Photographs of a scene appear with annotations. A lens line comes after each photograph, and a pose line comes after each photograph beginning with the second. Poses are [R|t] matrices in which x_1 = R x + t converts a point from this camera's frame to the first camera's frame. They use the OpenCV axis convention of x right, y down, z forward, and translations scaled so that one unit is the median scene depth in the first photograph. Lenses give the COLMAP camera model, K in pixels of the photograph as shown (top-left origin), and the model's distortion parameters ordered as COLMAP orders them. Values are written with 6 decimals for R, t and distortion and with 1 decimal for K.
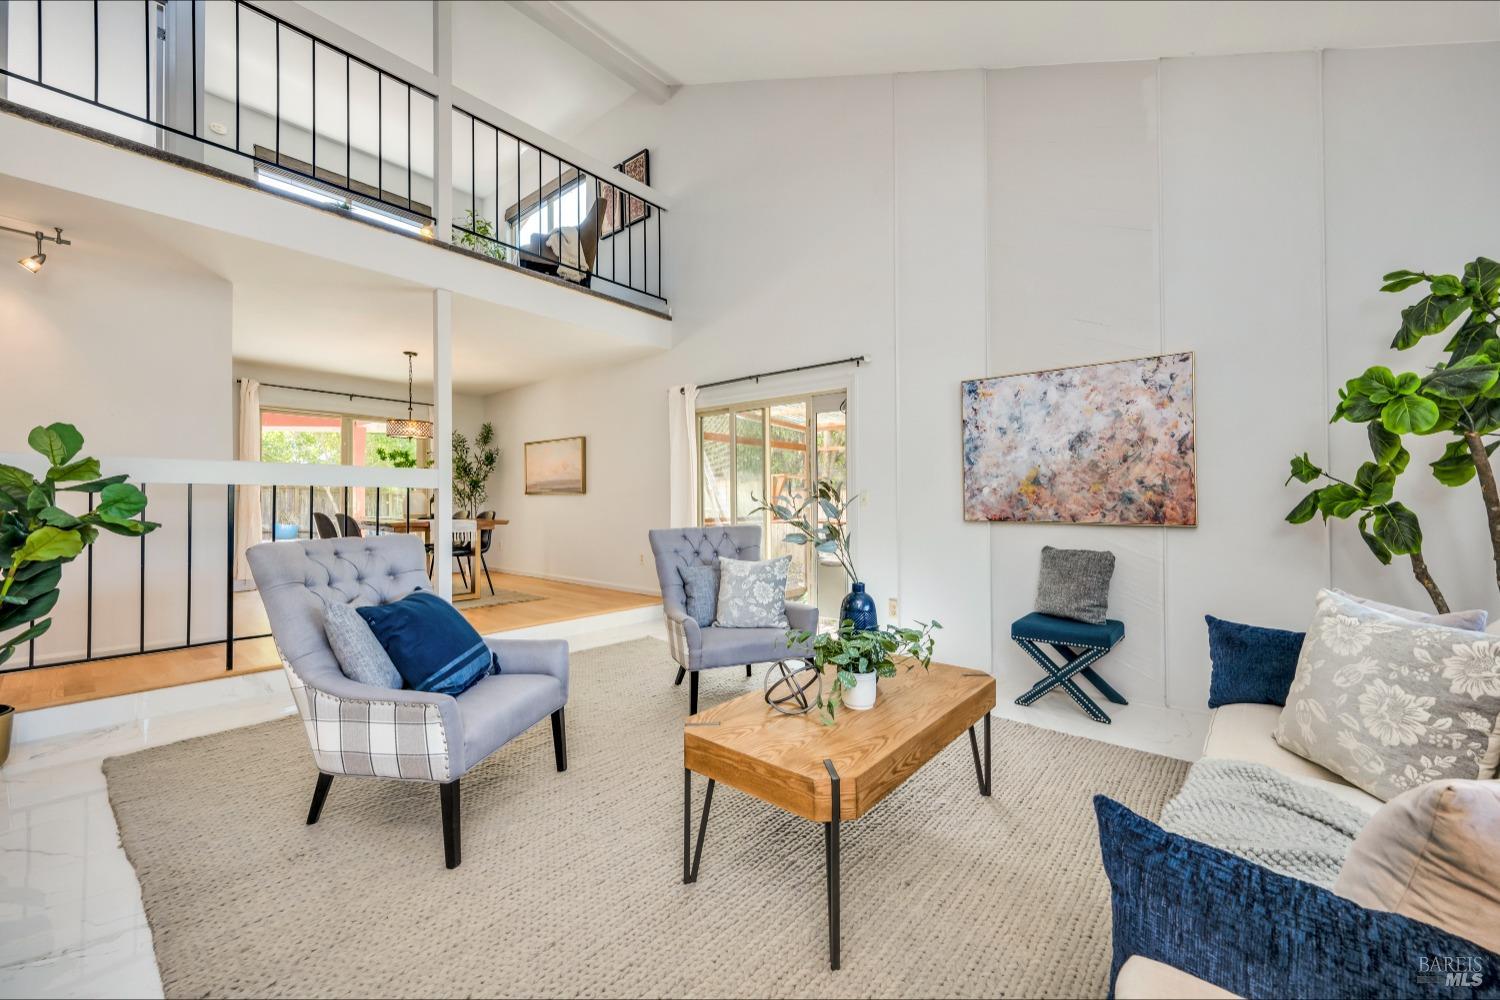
lens RADIAL K [[622.4, 0, 787.1], [0, 622.4, 489.8], [0, 0, 1]] dist [0.001929, 0.000484]
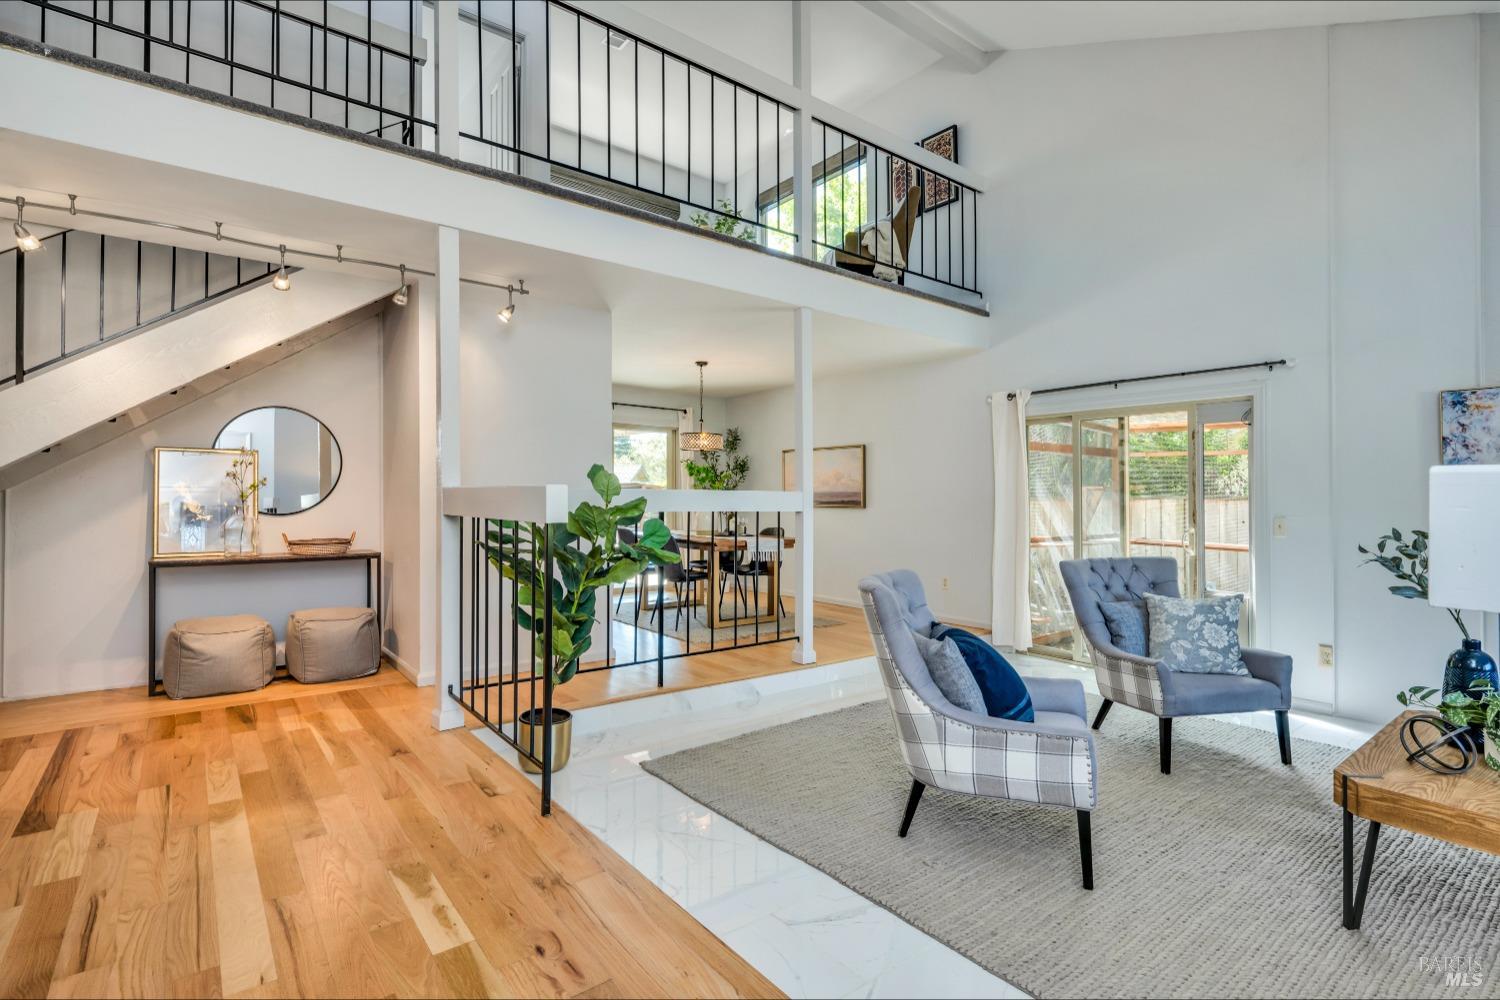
lens RADIAL K [[775.3, 0, 752.0], [0, 775.3, 485.0], [0, 0, 1]] dist [0.000524, 0.001823]
pose [[0.977229, 0.000953, -0.212184, -0.420977], [-0.000126, 0.999992, 0.003909, -0.053601], [0.212186, -0.003793, 0.977222, -0.228421]]
